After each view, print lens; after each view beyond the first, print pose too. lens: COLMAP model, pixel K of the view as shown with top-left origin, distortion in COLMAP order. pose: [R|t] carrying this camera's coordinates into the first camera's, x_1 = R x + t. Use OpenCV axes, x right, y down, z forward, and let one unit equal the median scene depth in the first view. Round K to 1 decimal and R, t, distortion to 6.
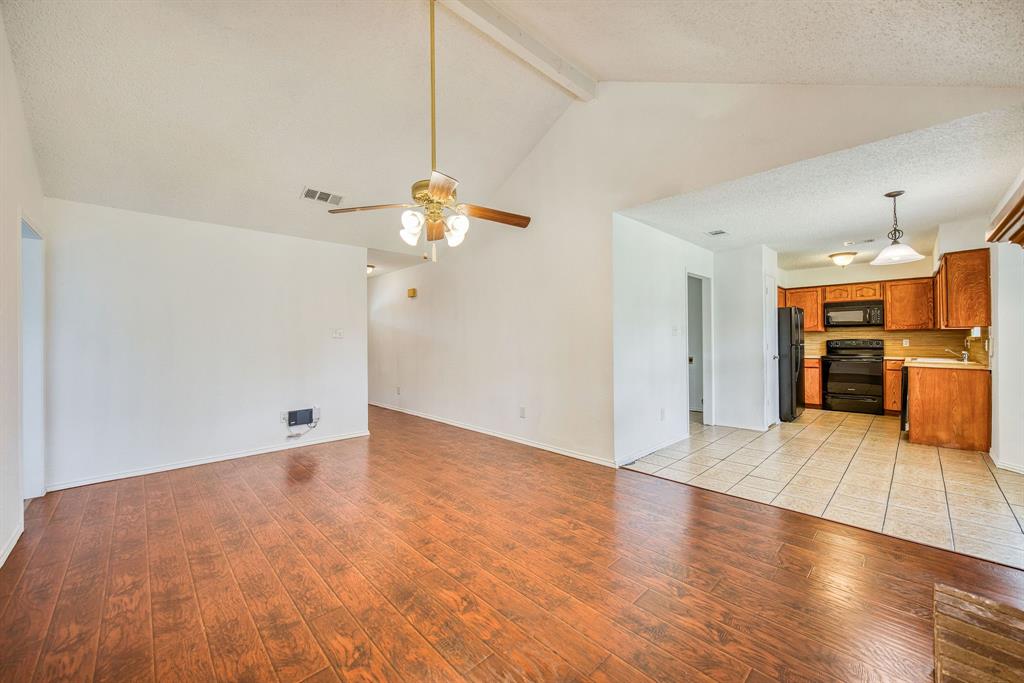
lens RADIAL K [[395.3, 0, 512.2], [0, 395.3, 336.4], [0, 0, 1]] dist [-0.003288, -0.000135]
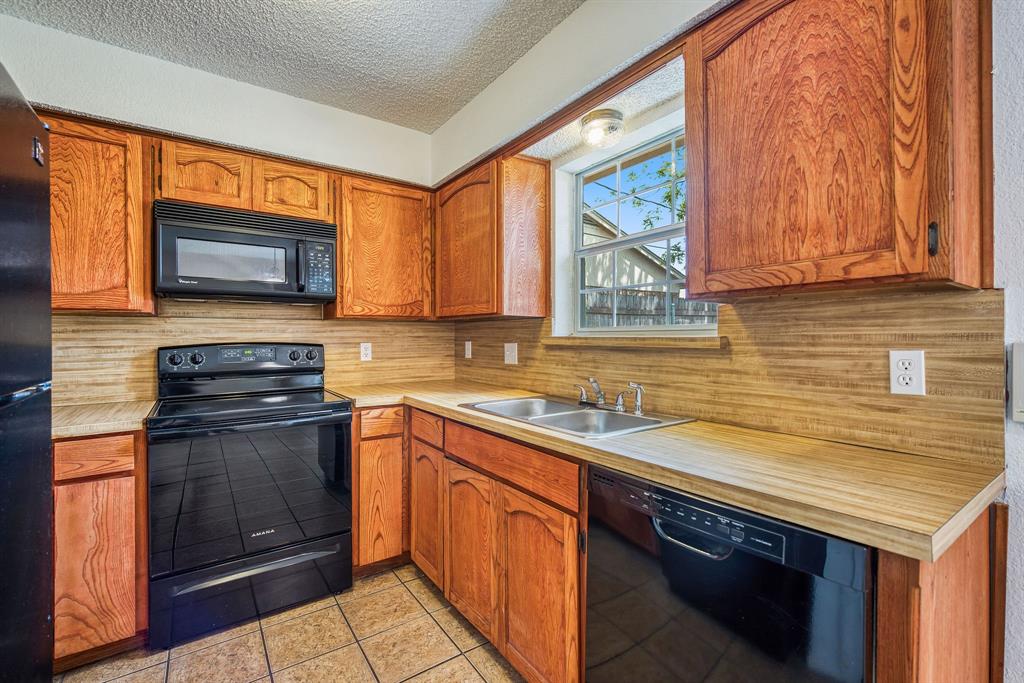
lens RADIAL K [[440.7, 0, 514.4], [0, 440.7, 338.8], [0, 0, 1]] dist [-0.002532, -0.000099]
pose [[0.154460, 0.005557, 0.987983, 0.599639], [-0.006732, 0.999967, -0.004572, 0.004297], [-0.987976, -0.005945, 0.154492, 0.796533]]
